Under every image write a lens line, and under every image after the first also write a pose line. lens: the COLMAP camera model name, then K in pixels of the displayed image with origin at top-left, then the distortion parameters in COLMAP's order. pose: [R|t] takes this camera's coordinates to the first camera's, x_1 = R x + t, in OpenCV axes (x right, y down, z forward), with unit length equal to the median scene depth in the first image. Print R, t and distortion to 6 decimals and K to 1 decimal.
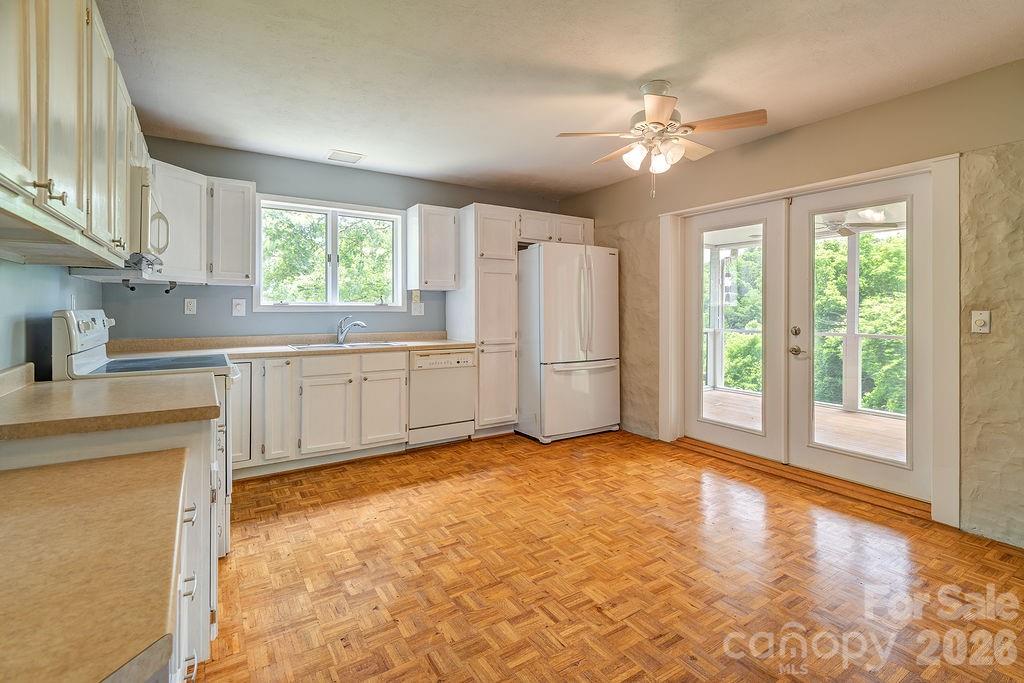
lens RADIAL K [[475.2, 0, 516.3], [0, 475.2, 306.4], [0, 0, 1]] dist [0.042879, -0.025625]
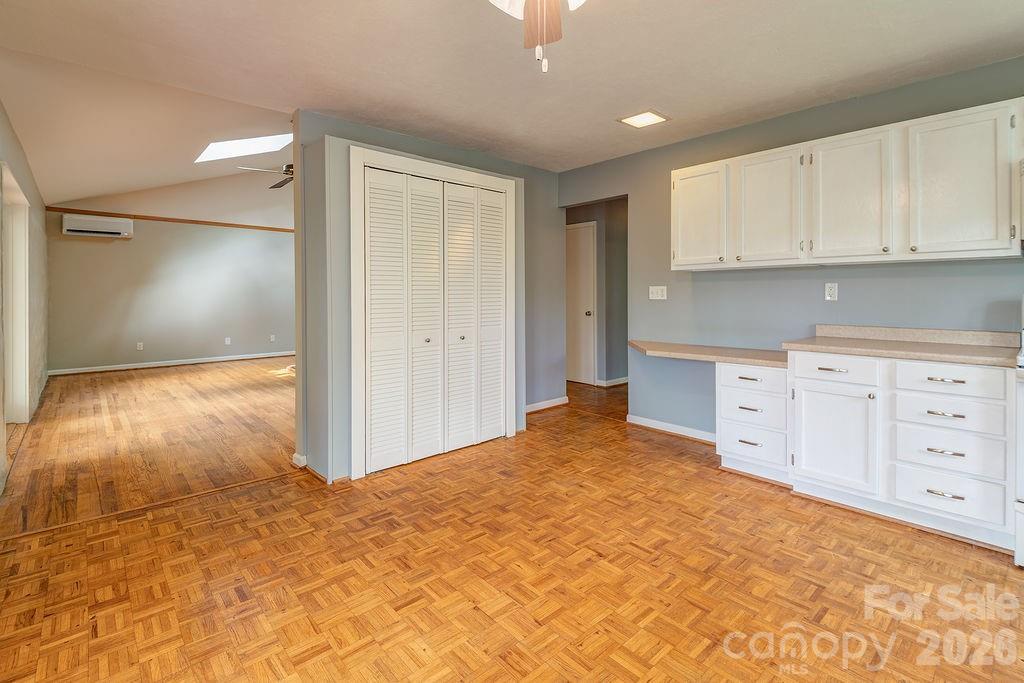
lens RADIAL K [[475.2, 0, 516.3], [0, 475.2, 306.4], [0, 0, 1]] dist [0.042879, -0.025625]
pose [[-0.987468, 0.001985, -0.157808, 0.359714], [-0.001142, 0.999805, 0.019722, 0.013952], [0.157816, 0.019655, -0.987273, 1.365999]]
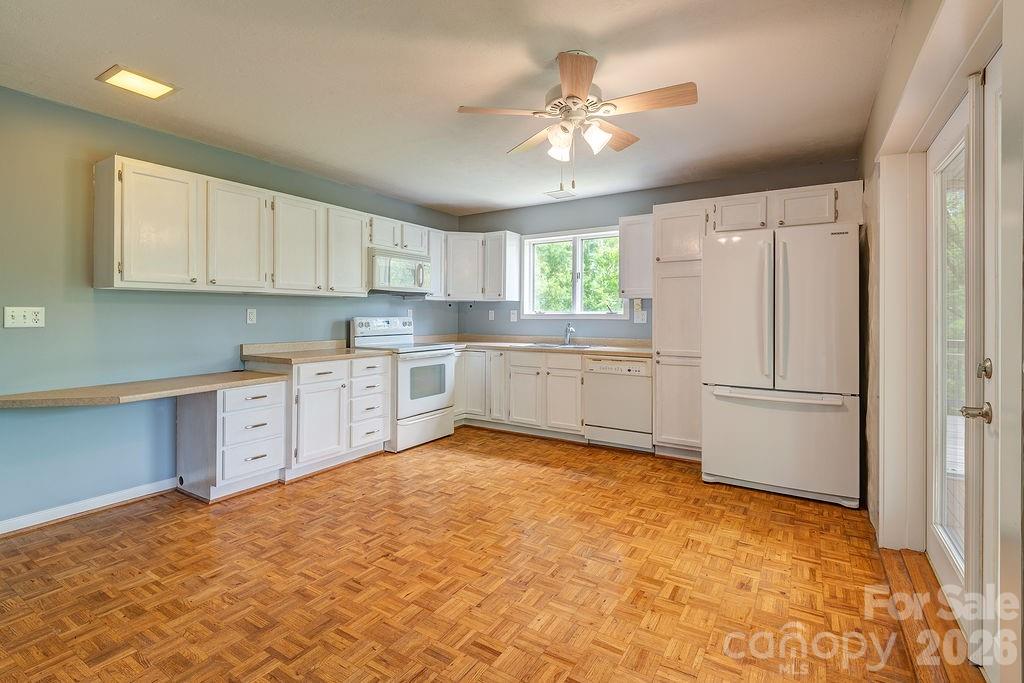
lens RADIAL K [[475.2, 0, 516.3], [0, 475.2, 306.4], [0, 0, 1]] dist [0.042879, -0.025625]
pose [[0.422687, -0.017677, -0.906104, 0.965674], [0.003495, 0.999834, -0.017876, 0.001020], [0.906269, 0.004389, 0.422678, 0.510385]]
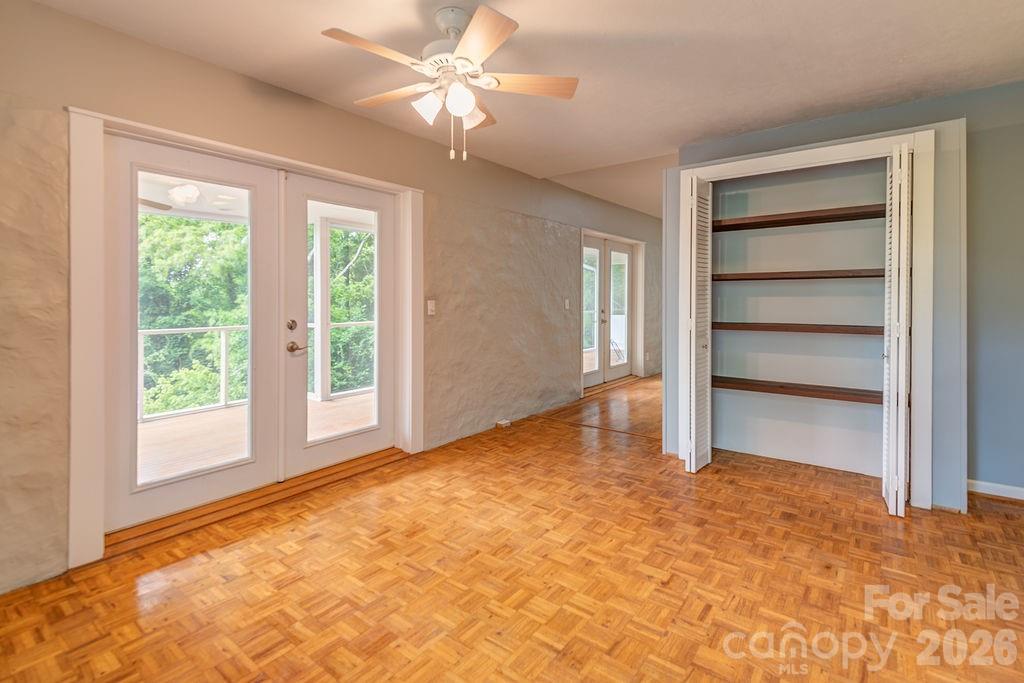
lens RADIAL K [[475.2, 0, 516.3], [0, 475.2, 306.4], [0, 0, 1]] dist [0.042879, -0.025625]
pose [[-0.334441, -0.011713, 0.942344, -0.460580], [-0.000745, 0.999926, 0.012164, 0.009048], [-0.942416, 0.003366, -0.334425, 1.088108]]
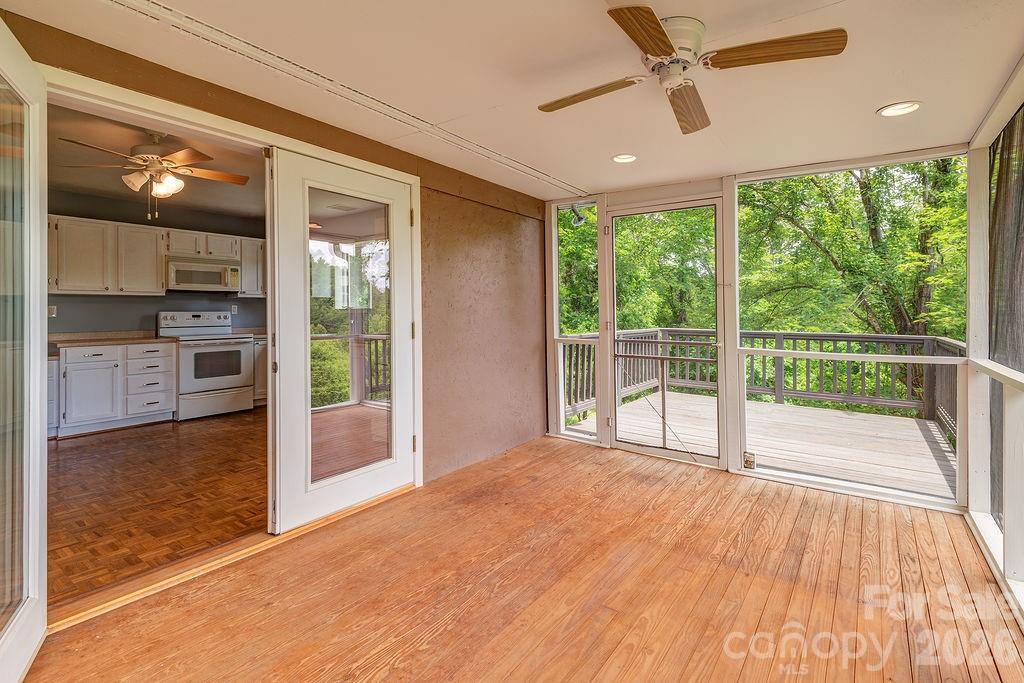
lens RADIAL K [[475.2, 0, 516.3], [0, 475.2, 306.4], [0, 0, 1]] dist [0.042879, -0.025625]
pose [[0.350766, -0.014093, -0.936357, 1.620264], [0.008561, 0.999893, -0.011843, 0.019227], [0.936424, -0.003863, 0.350849, 1.326046]]
